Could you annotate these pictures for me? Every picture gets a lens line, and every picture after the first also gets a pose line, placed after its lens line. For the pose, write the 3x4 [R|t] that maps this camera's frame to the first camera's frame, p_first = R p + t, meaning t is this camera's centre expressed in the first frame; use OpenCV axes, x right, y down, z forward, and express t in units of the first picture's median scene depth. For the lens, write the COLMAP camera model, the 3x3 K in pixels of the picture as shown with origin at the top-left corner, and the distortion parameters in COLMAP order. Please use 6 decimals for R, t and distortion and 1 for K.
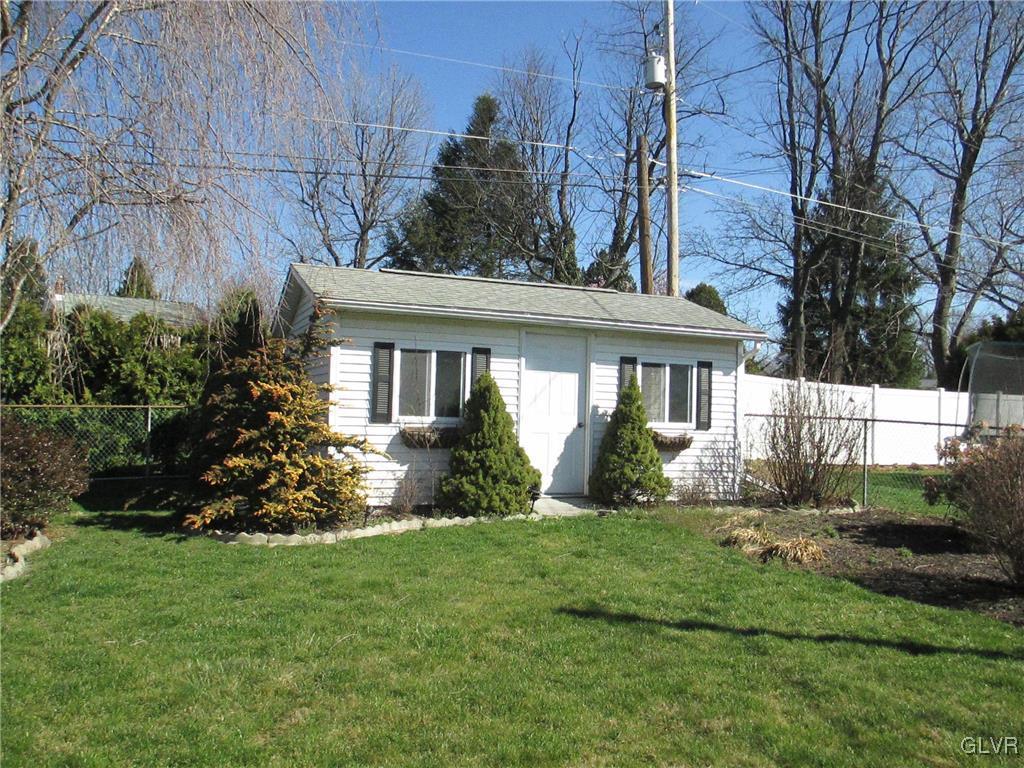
lens RADIAL K [[888.1, 0, 512.0], [0, 888.1, 384.0], [0, 0, 1]] dist [-0.130221, 0.090532]
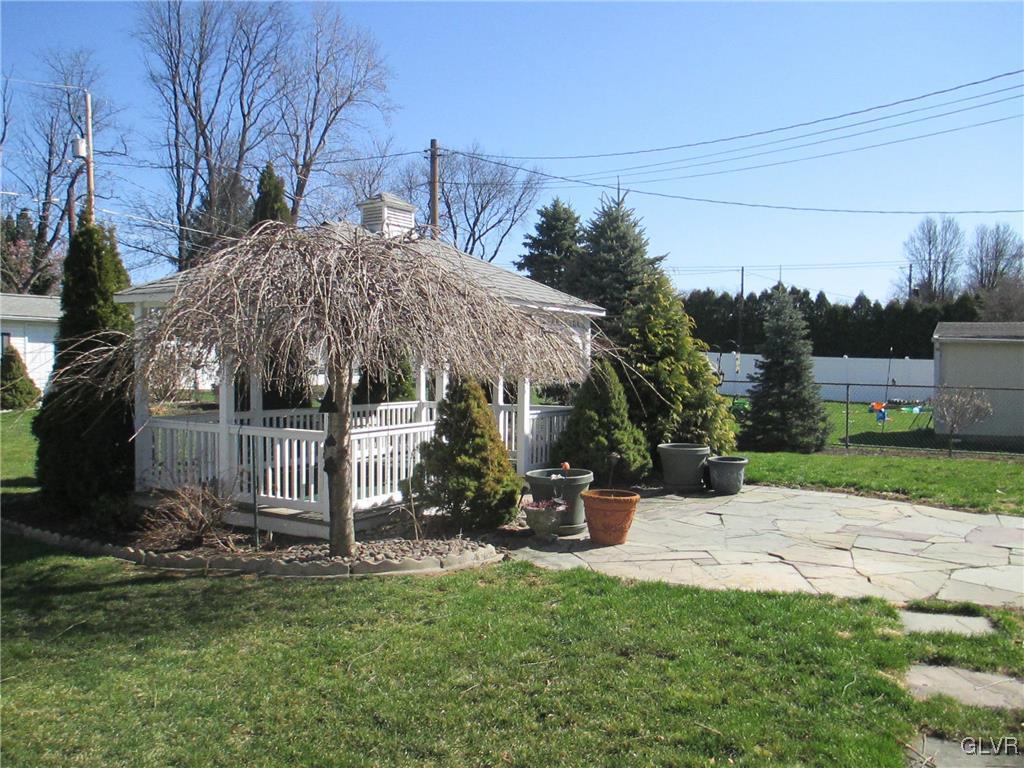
lens RADIAL K [[888.1, 0, 512.0], [0, 888.1, 384.0], [0, 0, 1]] dist [-0.130221, 0.090532]
pose [[0.796174, -0.038524, 0.603840, -0.100183], [0.005566, 0.998395, 0.056357, -0.008778], [-0.605042, -0.041508, 0.795111, -0.434214]]
